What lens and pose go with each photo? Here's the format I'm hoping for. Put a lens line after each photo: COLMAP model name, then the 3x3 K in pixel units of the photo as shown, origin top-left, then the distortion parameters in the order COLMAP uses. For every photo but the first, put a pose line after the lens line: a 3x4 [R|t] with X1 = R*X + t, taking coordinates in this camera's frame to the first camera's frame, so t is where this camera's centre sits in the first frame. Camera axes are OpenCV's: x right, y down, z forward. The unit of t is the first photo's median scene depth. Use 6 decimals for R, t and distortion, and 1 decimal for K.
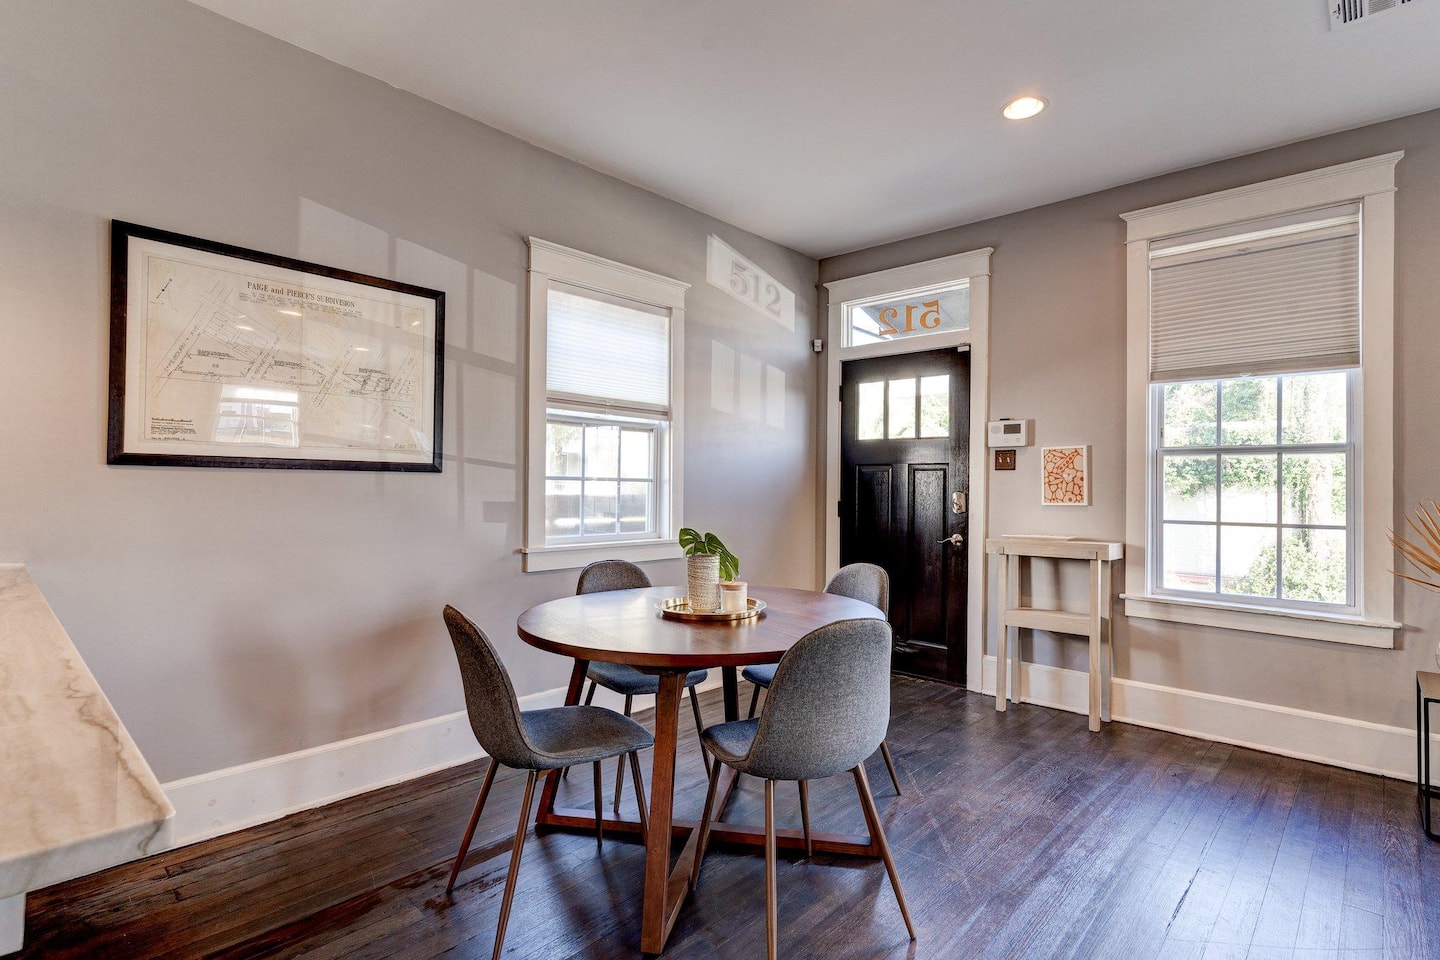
lens RADIAL K [[703.9, 0, 720.0], [0, 703.9, 480.0], [0, 0, 1]] dist [-0.001708, -0.000618]
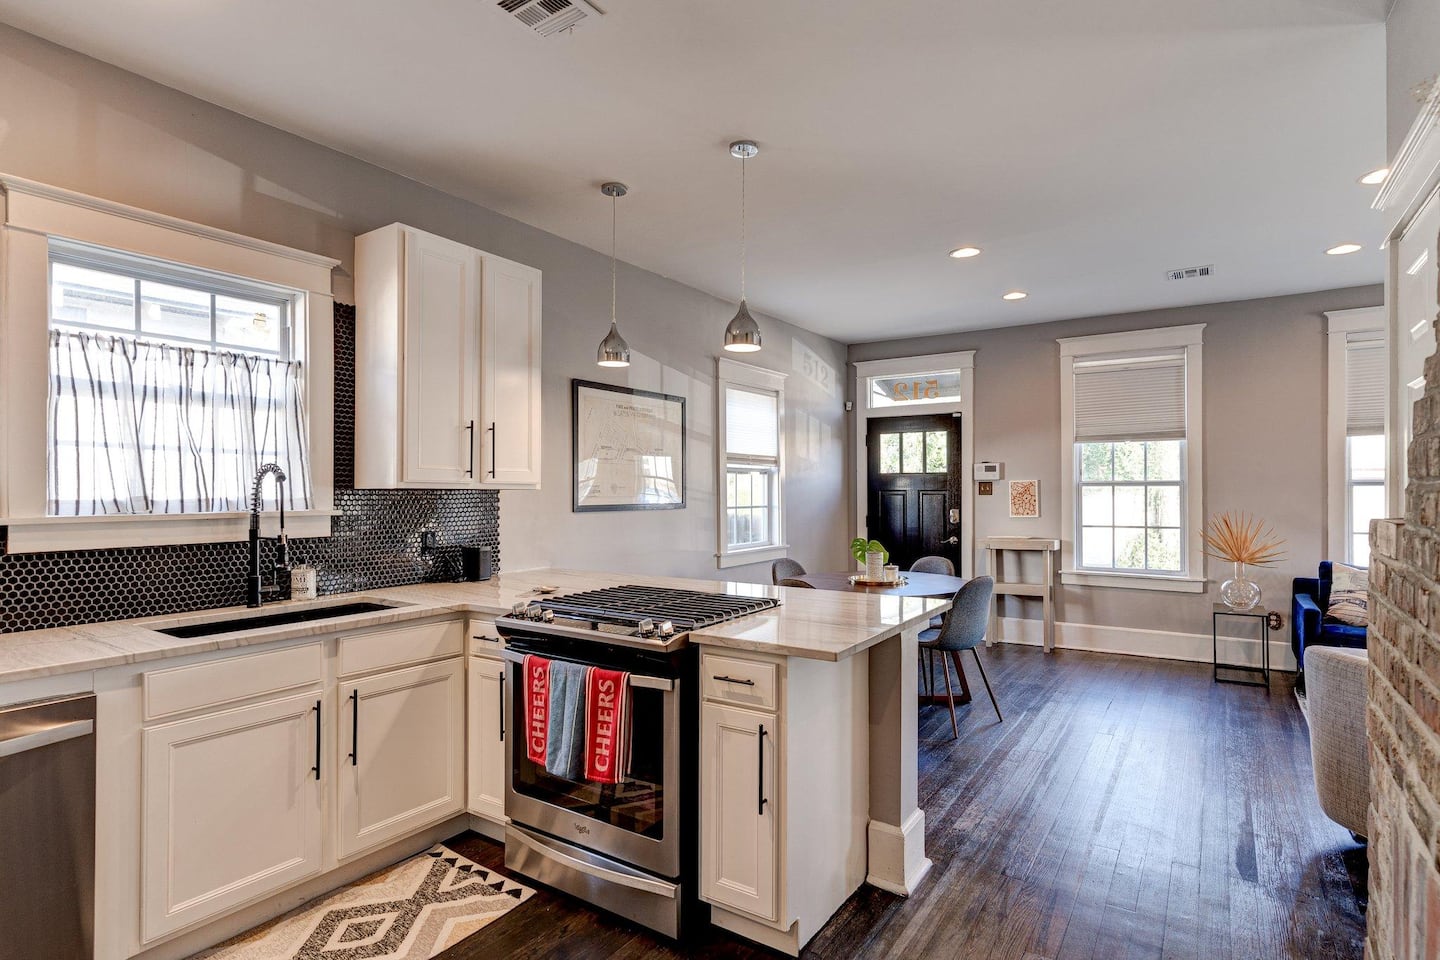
lens RADIAL K [[730.7, 0, 720.8], [0, 730.7, 492.7], [0, 0, 1]] dist [0.001892, 0.000064]
pose [[0.987804, -0.017838, 0.154677, -0.476236], [0.016080, 0.999791, 0.012611, -0.055117], [-0.154870, -0.009970, 0.987885, -0.568997]]
